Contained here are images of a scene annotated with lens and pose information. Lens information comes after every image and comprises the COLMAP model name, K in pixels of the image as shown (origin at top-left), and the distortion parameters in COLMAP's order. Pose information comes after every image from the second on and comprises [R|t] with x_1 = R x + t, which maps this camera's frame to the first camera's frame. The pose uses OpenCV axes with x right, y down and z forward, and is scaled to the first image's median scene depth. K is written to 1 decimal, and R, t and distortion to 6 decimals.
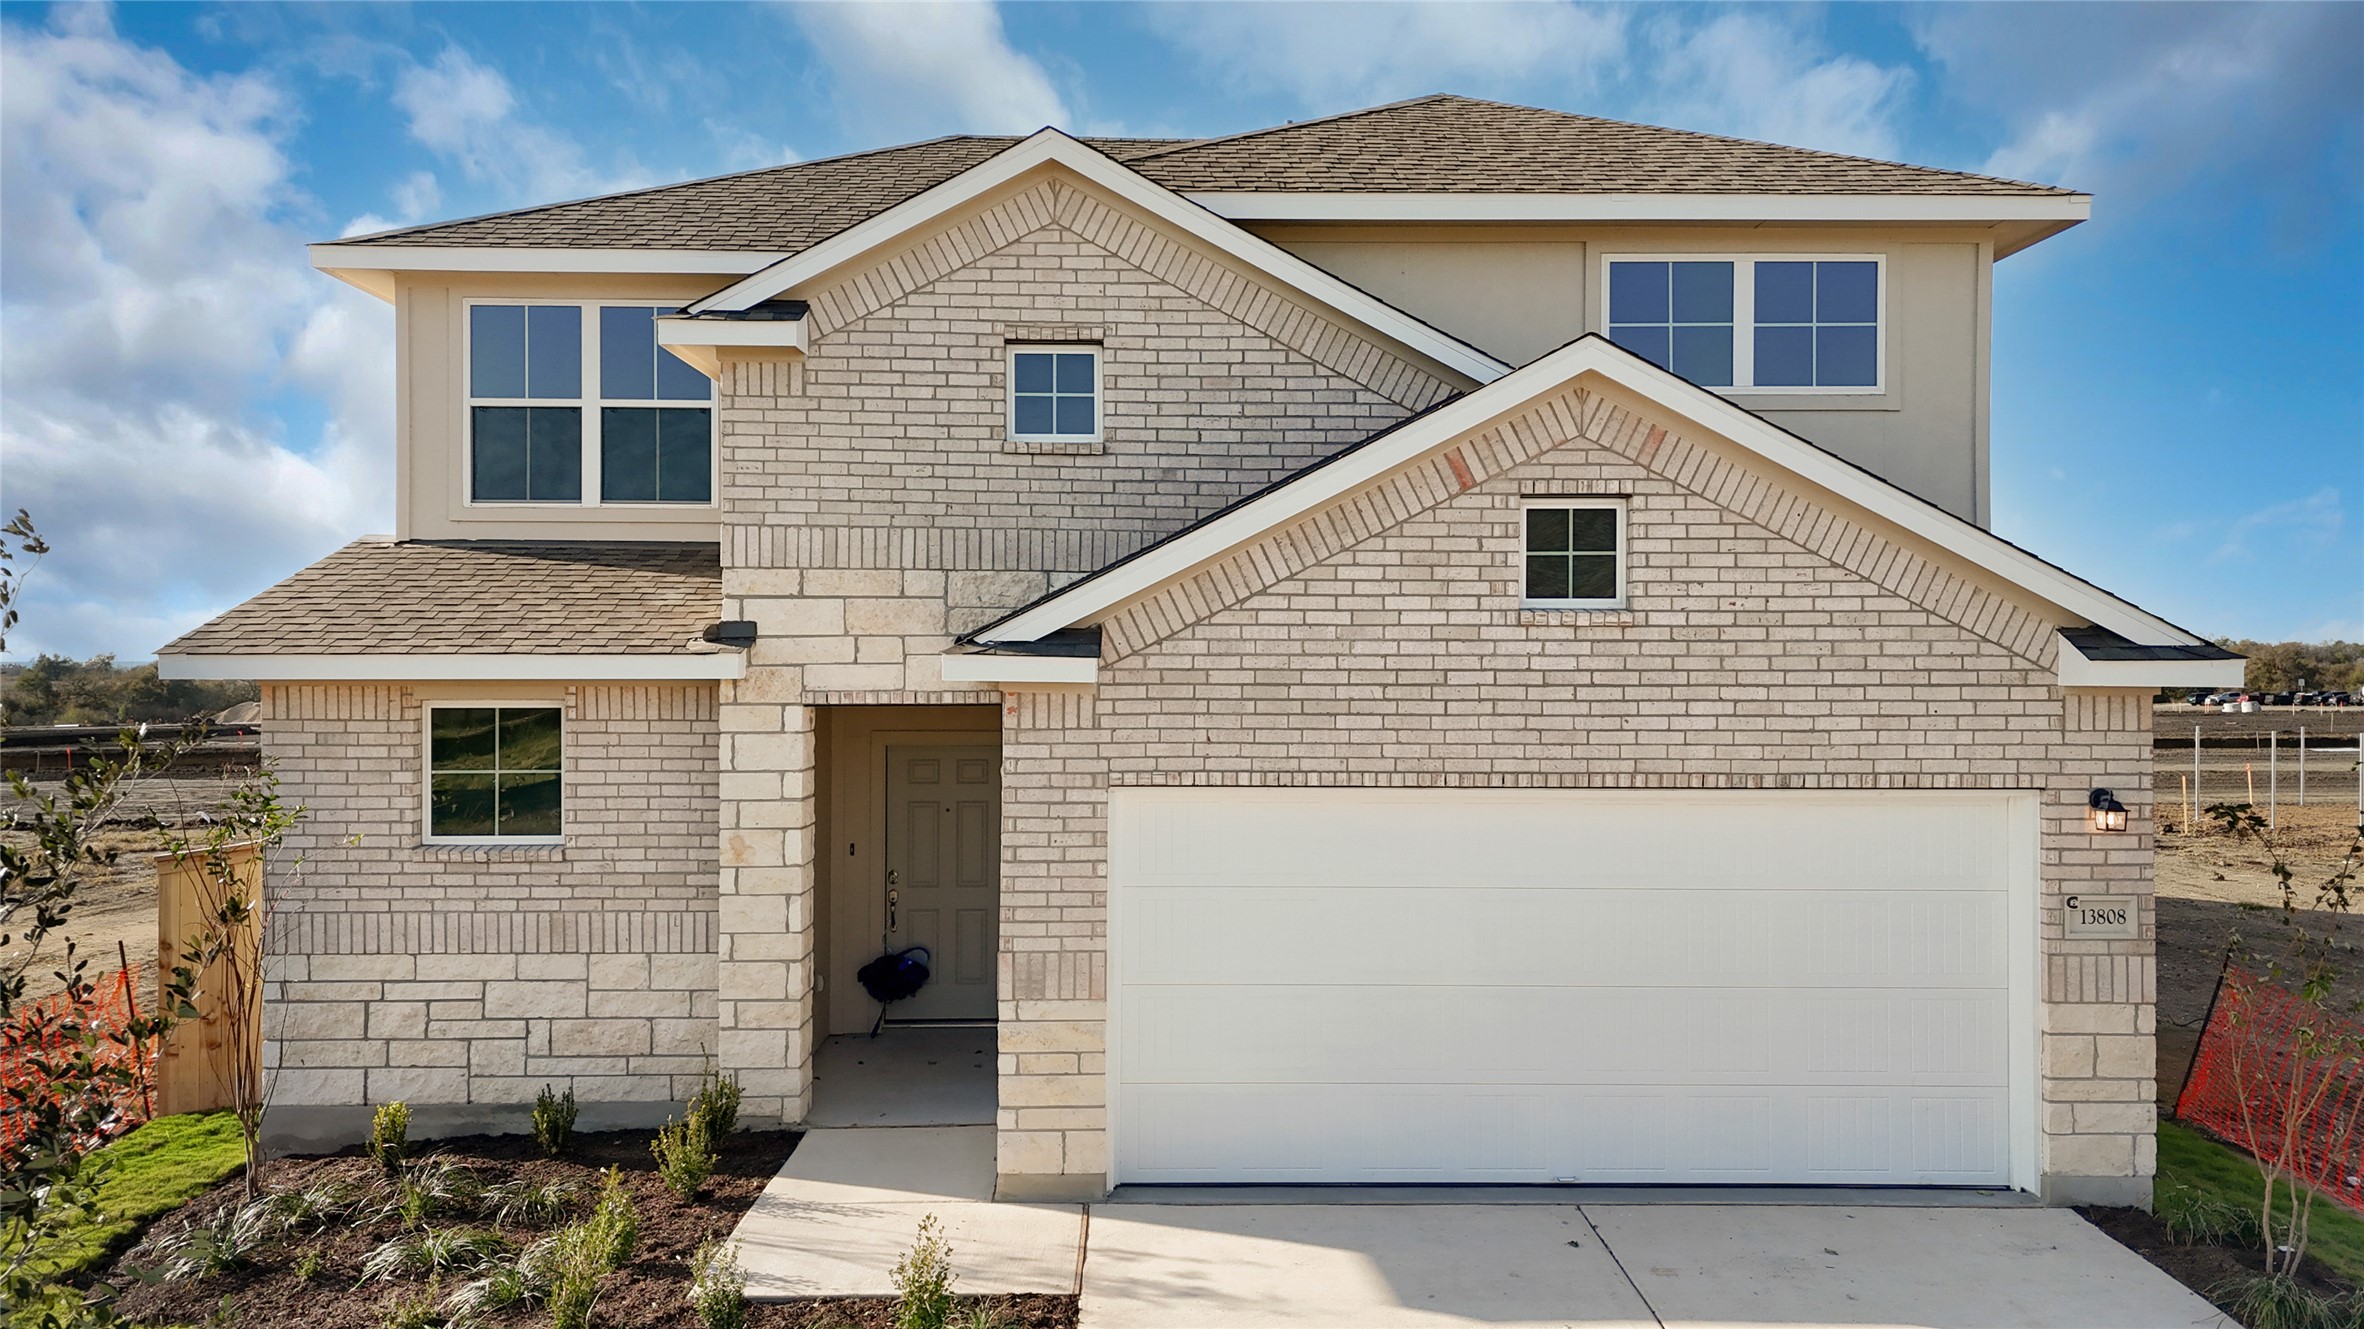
lens RADIAL K [[1735.7, 0, 1204.2], [0, 1735.7, 664.3], [0, 0, 1]] dist [0.082935, -0.043883]
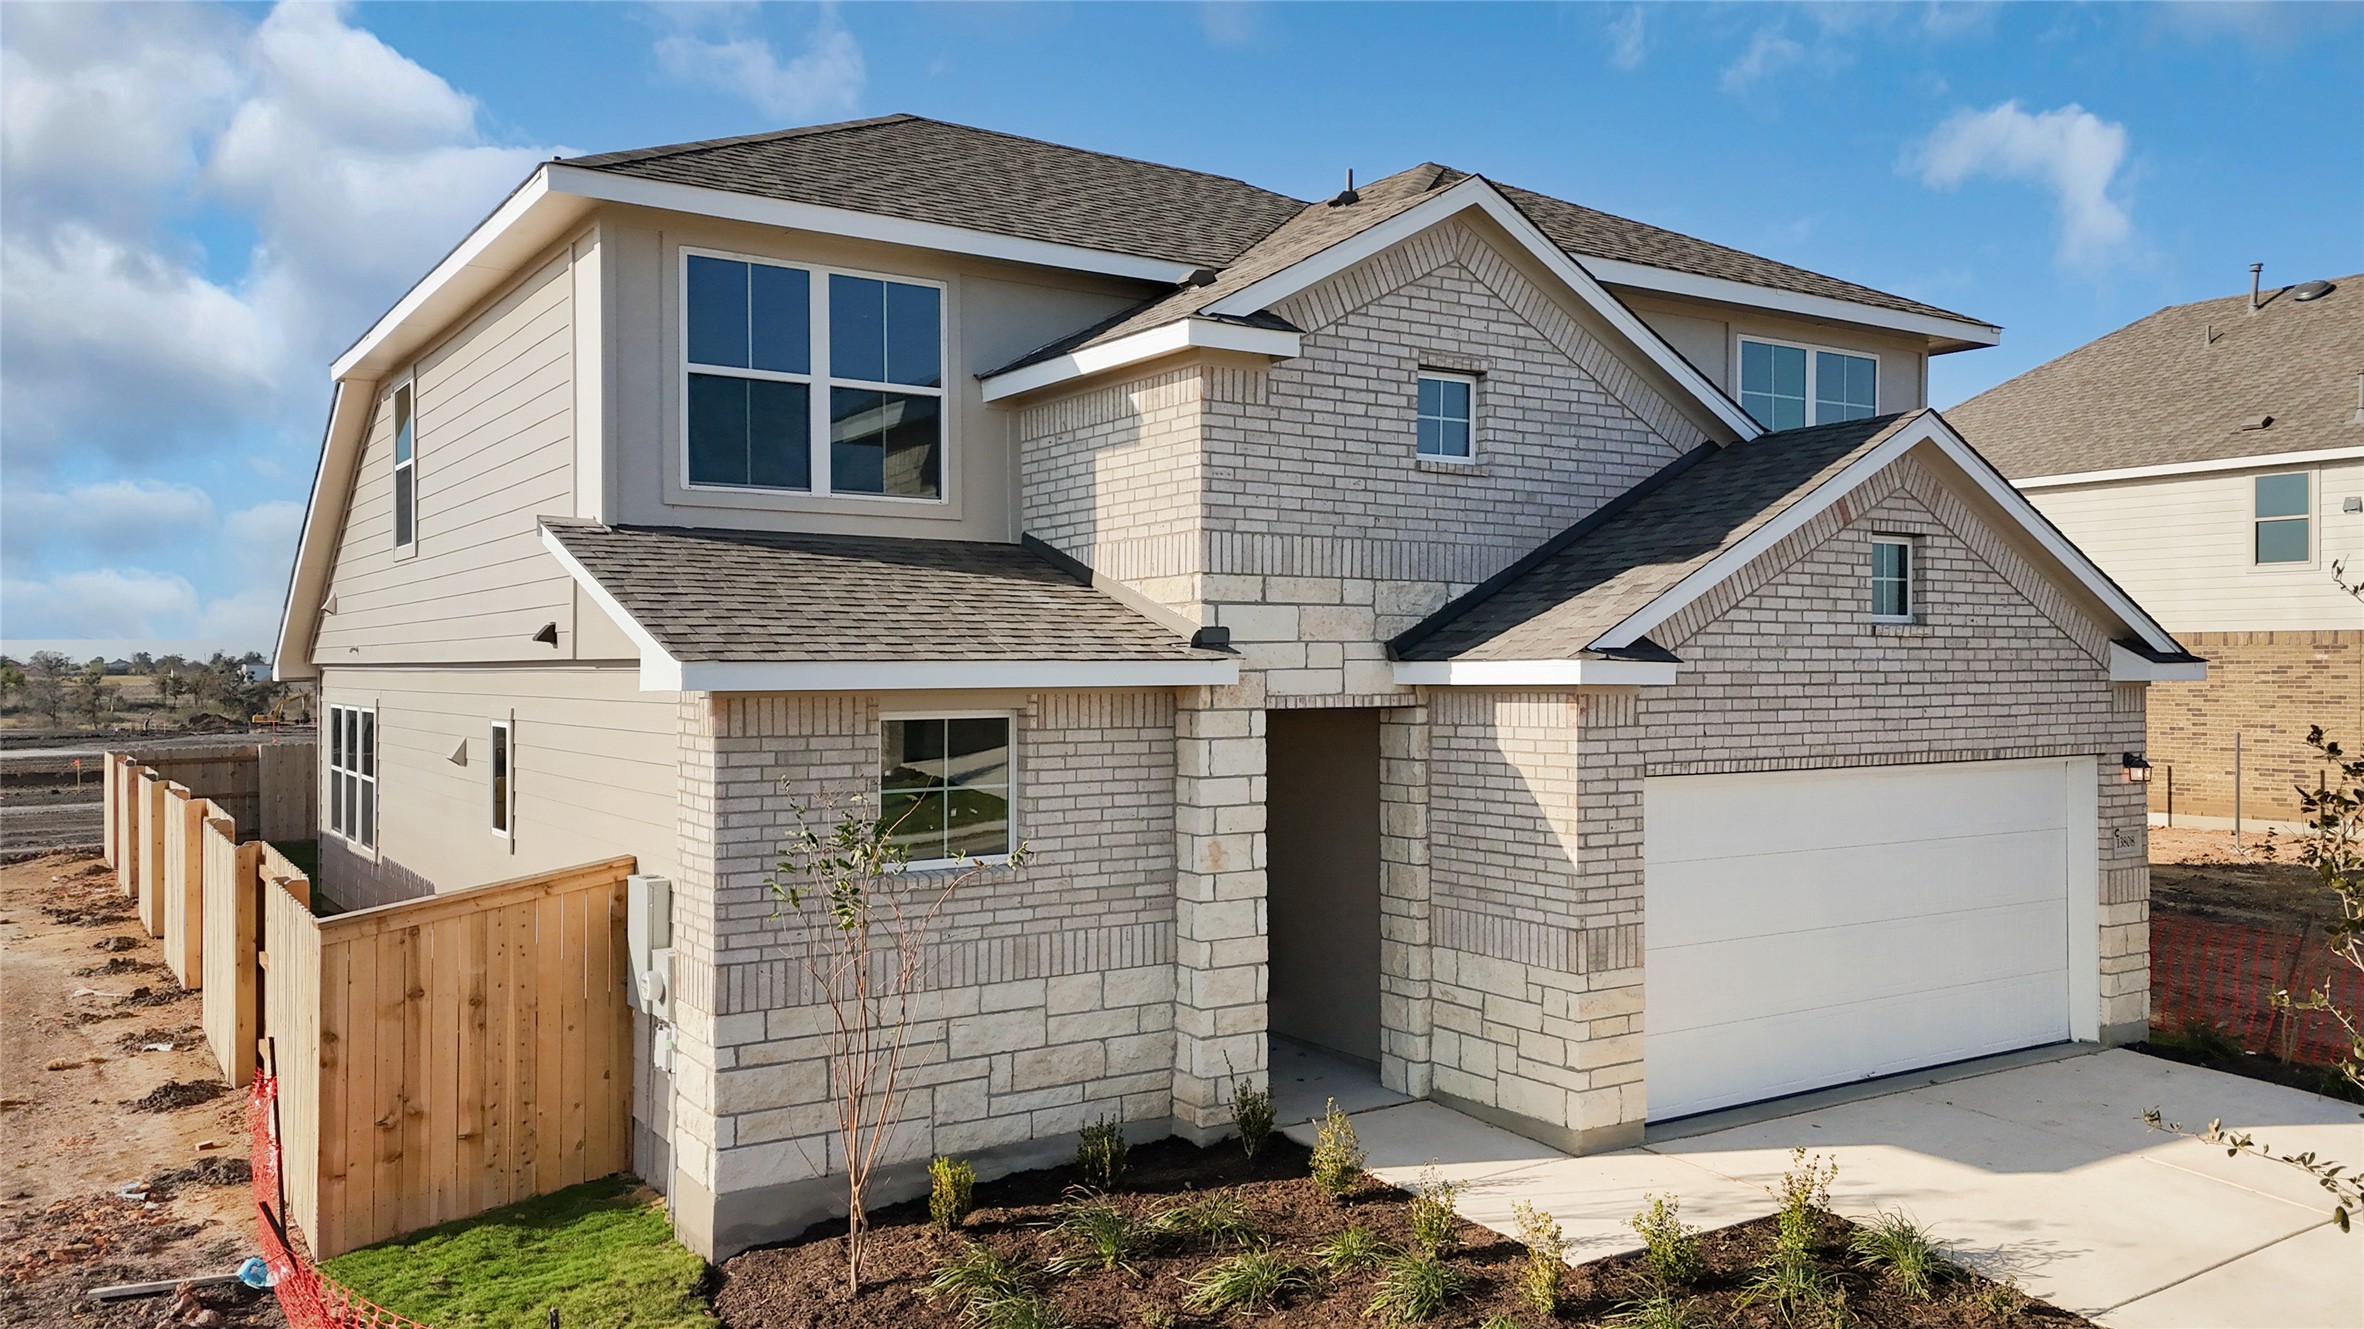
lens RADIAL K [[1735.7, 0, 1176.5], [0, 1735.7, 647.5], [0, 0, 1]] dist [0.082935, -0.043883]
pose [[0.847442, 0.000685, 0.530887, -0.807838], [0.002989, 0.999977, -0.006061, -0.006940], [-0.530880, 0.006723, 0.847421, 0.173744]]
